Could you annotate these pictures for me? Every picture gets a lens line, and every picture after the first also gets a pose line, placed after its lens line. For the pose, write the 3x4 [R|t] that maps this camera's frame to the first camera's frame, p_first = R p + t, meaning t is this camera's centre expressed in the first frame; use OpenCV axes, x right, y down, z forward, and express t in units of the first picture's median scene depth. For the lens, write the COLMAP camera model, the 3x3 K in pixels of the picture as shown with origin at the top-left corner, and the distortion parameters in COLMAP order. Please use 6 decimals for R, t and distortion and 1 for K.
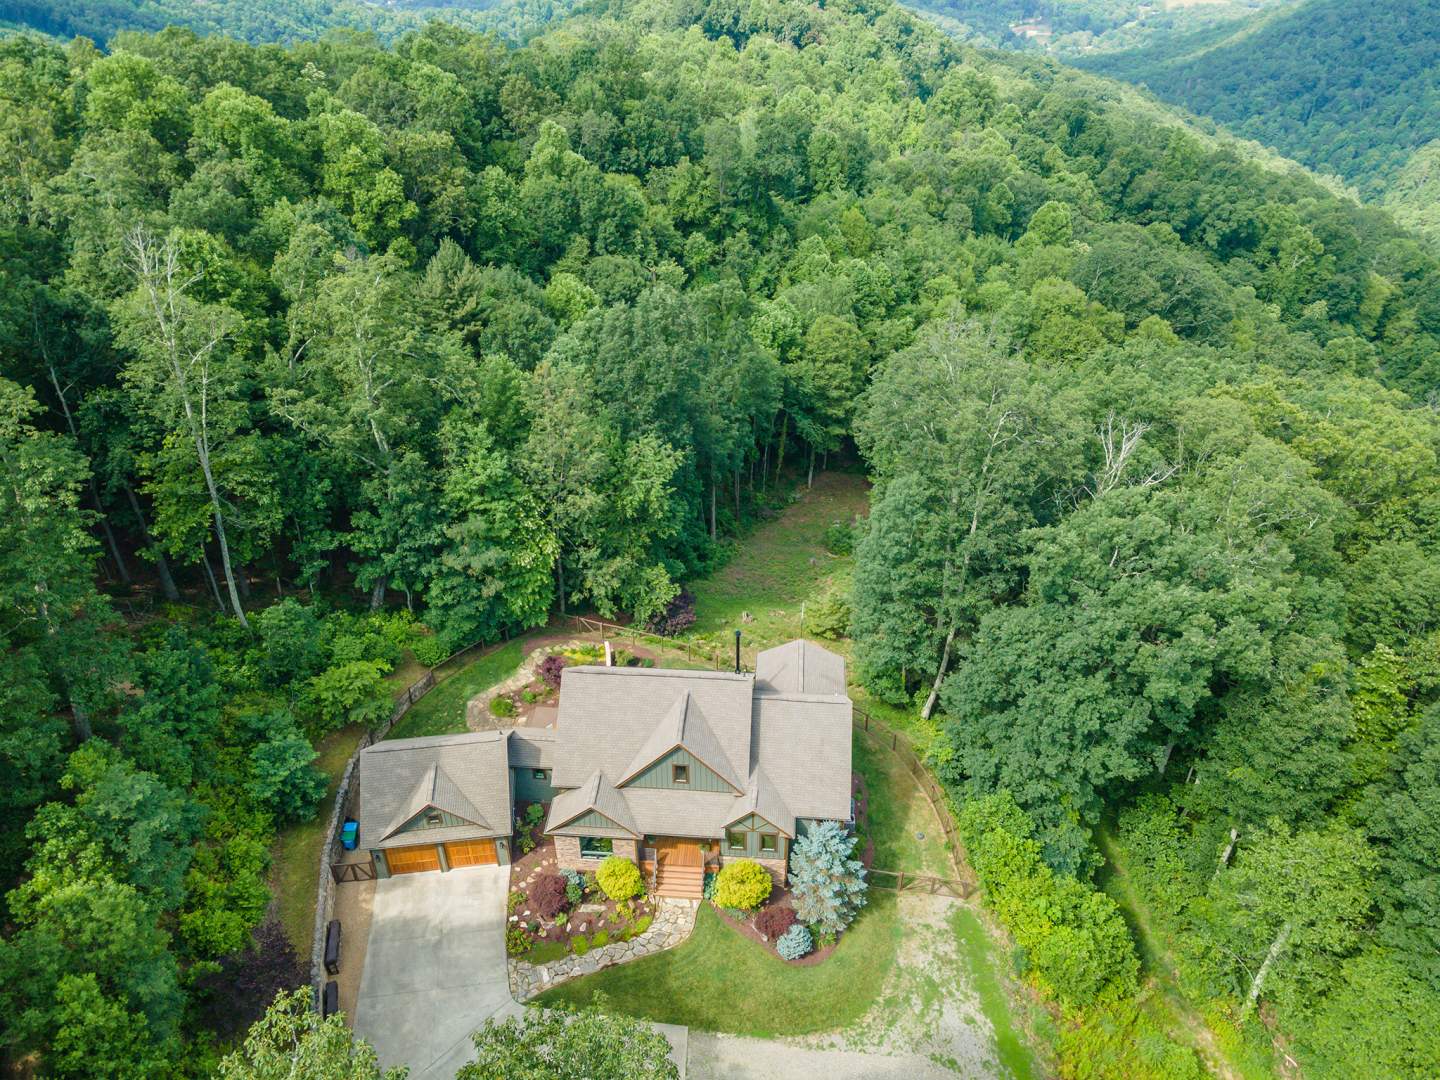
lens RADIAL K [[1044.2, 0, 710.5], [0, 1044.2, 537.4], [0, 0, 1]] dist [0.042668, 0.023753]
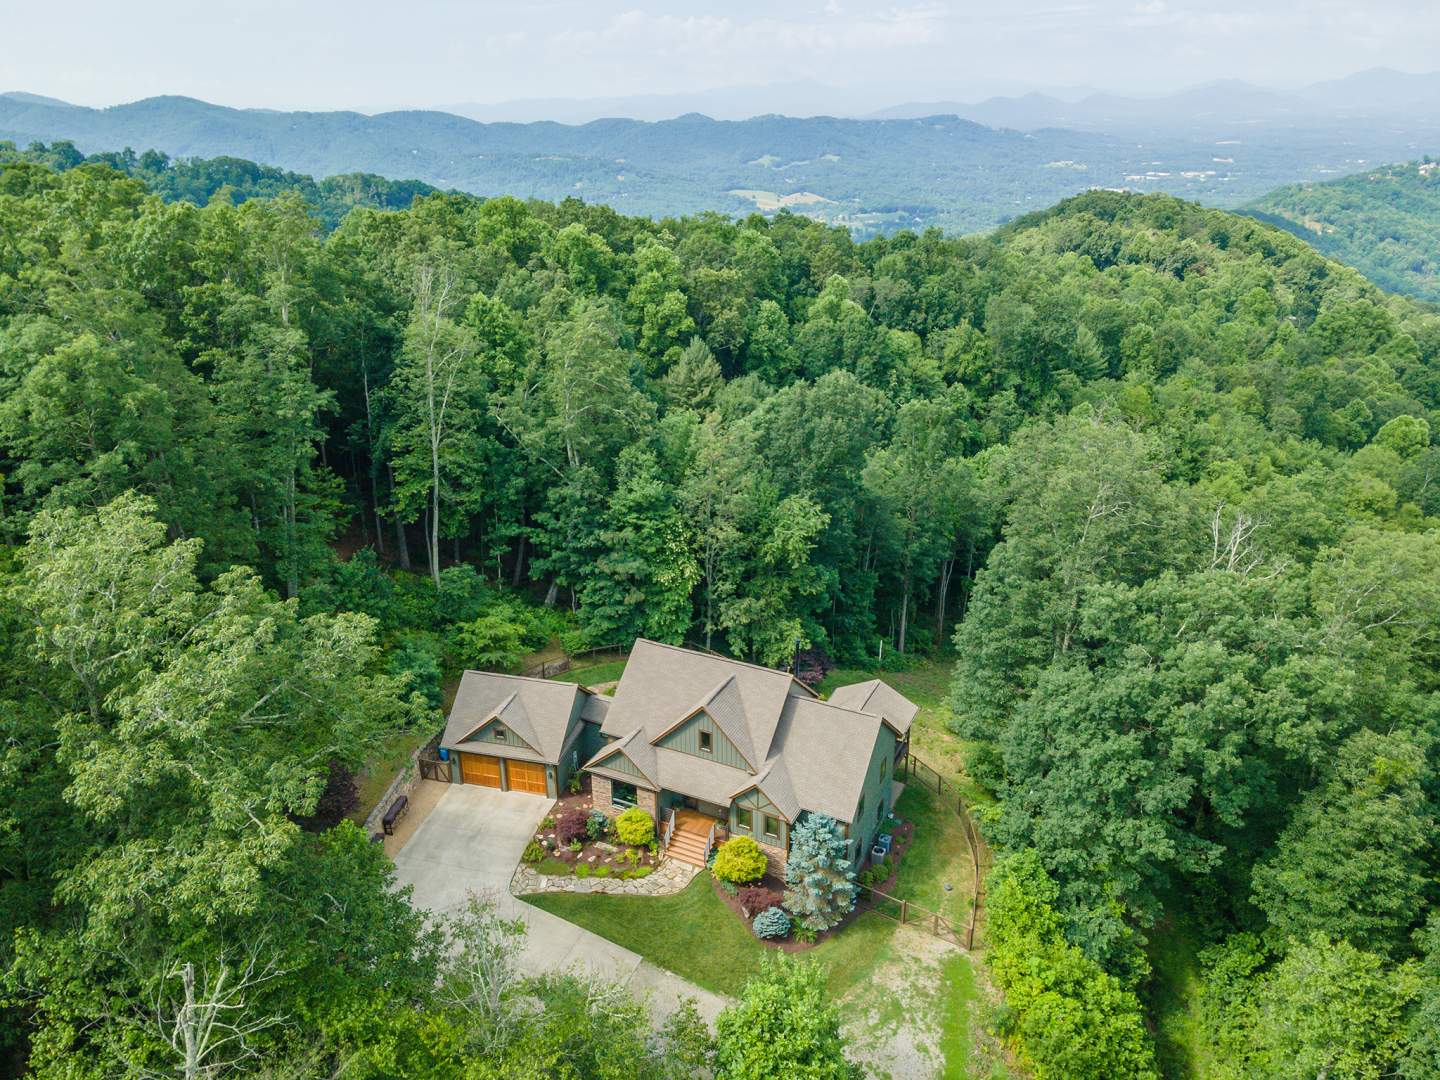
lens RADIAL K [[1044.2, 0, 710.3], [0, 1044.2, 538.5], [0, 0, 1]] dist [0.042668, 0.023753]
pose [[0.929064, 0.141675, -0.341713, 0.258610], [-0.207312, 0.964468, -0.163776, 0.161995], [0.306368, 0.222999, 0.925424, -0.043000]]
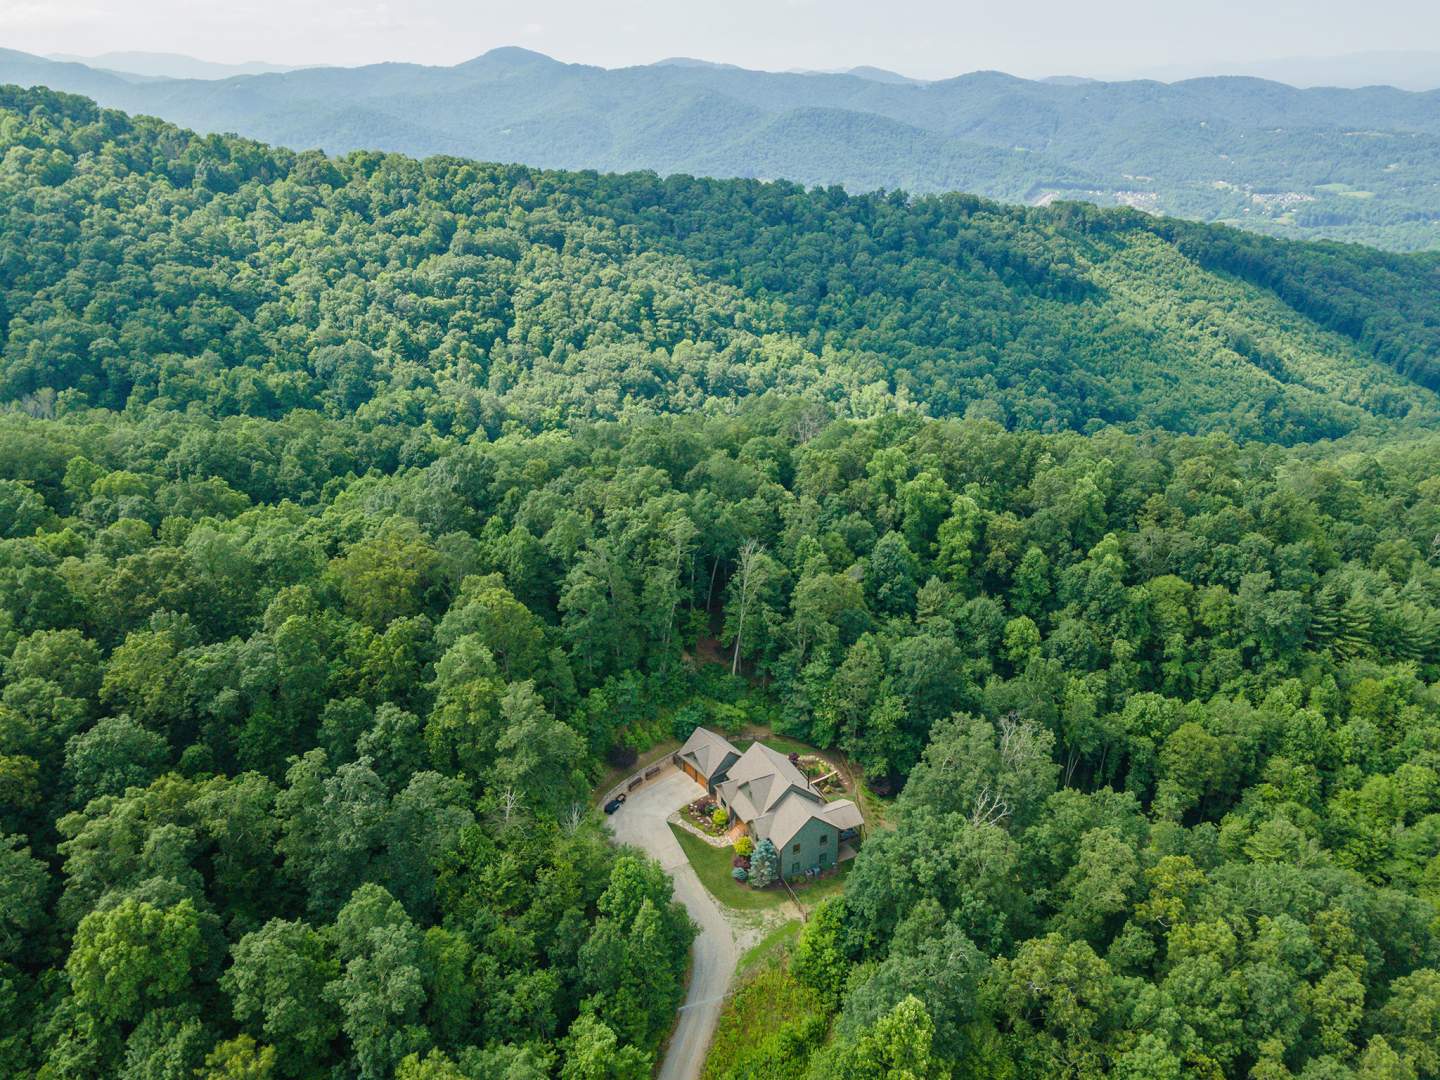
lens RADIAL K [[1044.2, 0, 708.9], [0, 1044.2, 537.6], [0, 0, 1]] dist [0.042668, 0.023753]
pose [[0.492707, 0.357354, -0.793434, 1.423885], [-0.485869, 0.869401, 0.089853, -0.416279], [0.721922, 0.341234, 0.601987, -0.694481]]
